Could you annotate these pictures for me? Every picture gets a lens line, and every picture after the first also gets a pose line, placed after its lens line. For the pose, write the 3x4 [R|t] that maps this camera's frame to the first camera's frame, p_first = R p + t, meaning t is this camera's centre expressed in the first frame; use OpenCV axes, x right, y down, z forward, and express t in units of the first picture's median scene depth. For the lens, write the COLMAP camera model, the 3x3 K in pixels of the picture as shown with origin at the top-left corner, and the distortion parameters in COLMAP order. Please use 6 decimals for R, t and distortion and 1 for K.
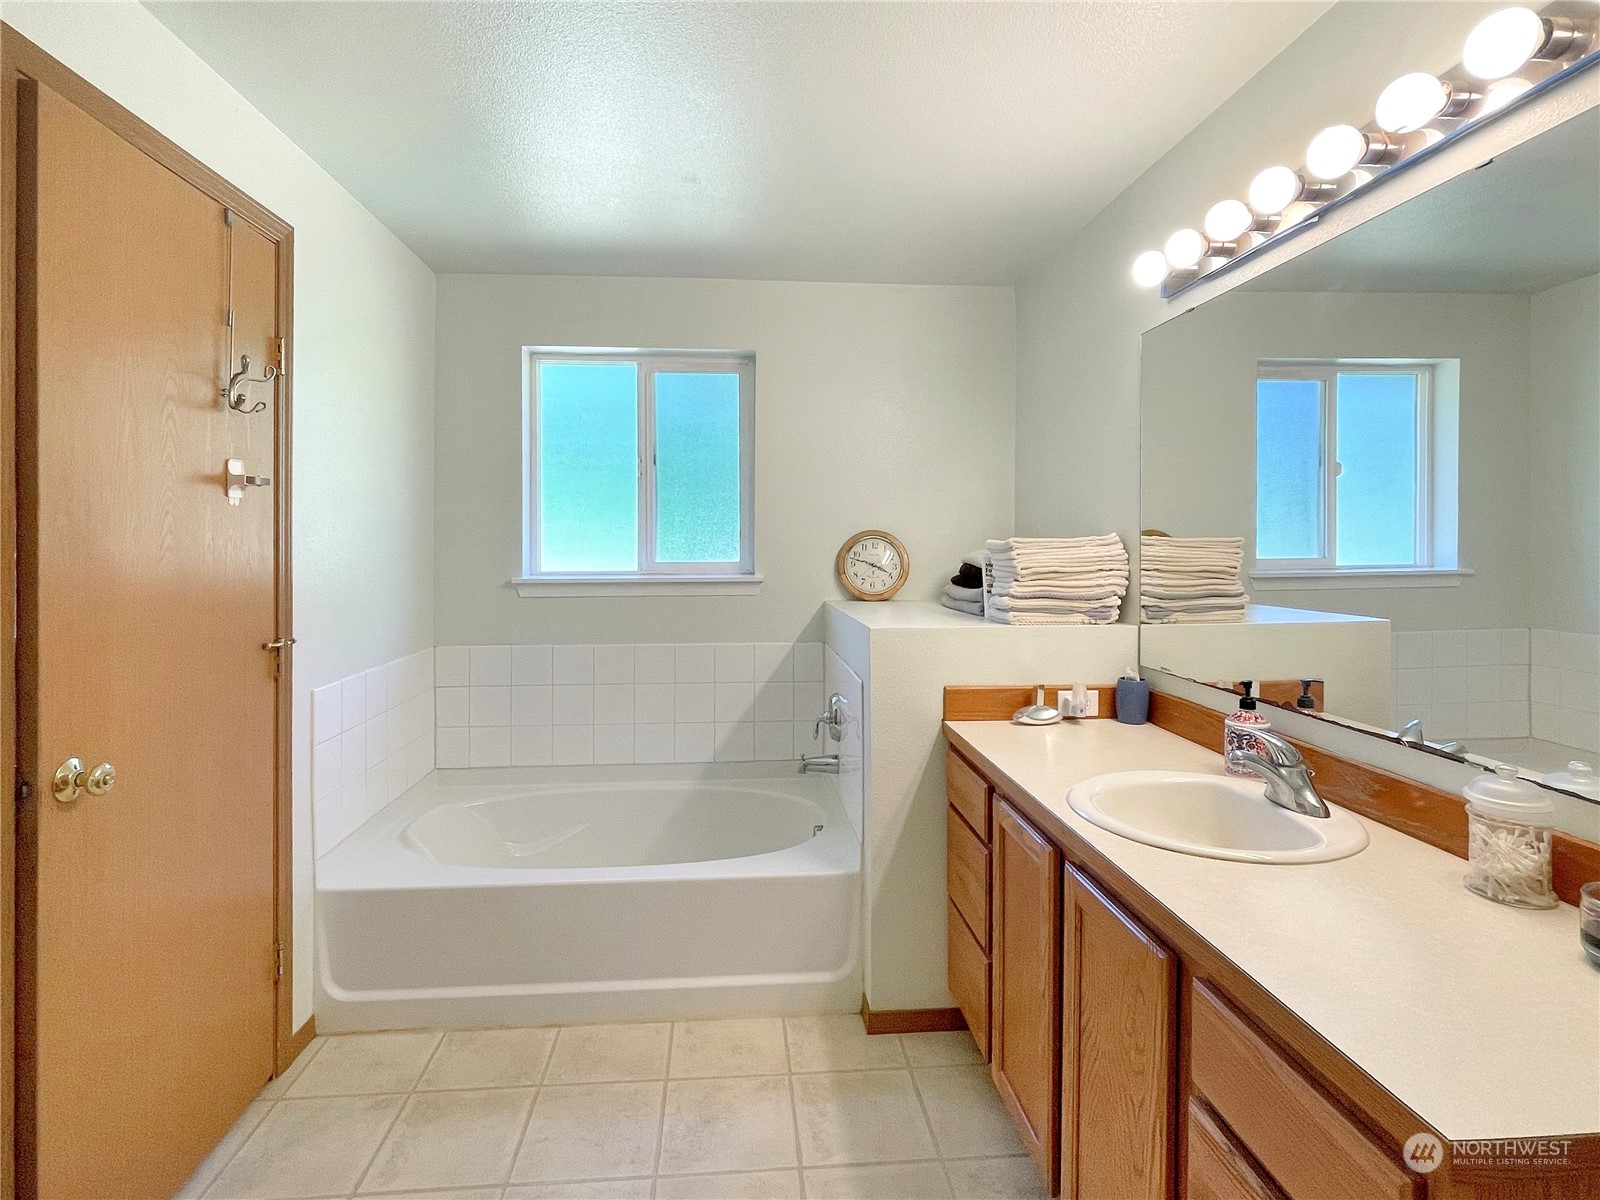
lens RADIAL K [[806.7, 0, 797.8], [0, 806.7, 551.3], [0, 0, 1]] dist [-0.001410, -0.000148]
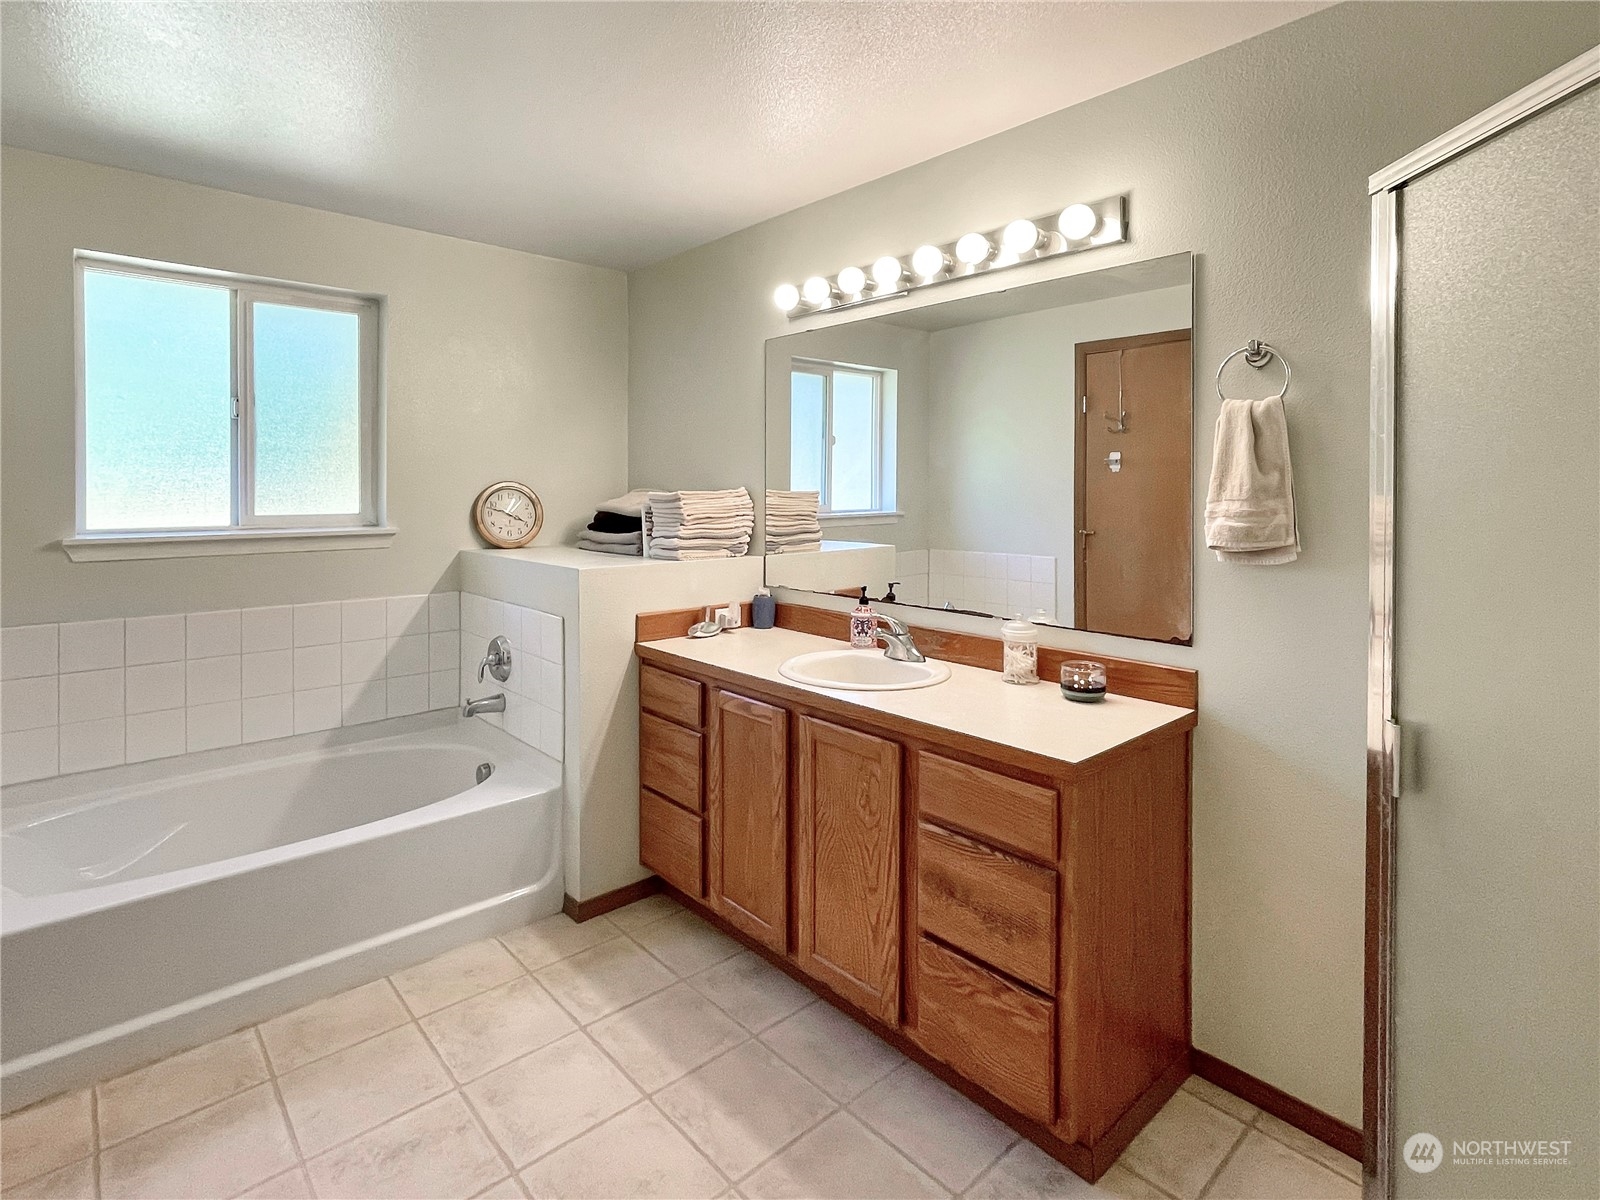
lens RADIAL K [[797.1, 0, 800.2], [0, 797.1, 498.5], [0, 0, 1]] dist [0.001163, 0.000436]
pose [[0.793088, -0.003478, 0.609097, -0.332686], [0.003943, 0.999992, 0.000576, -0.004460], [-0.609094, 0.001944, 0.793096, -0.087498]]
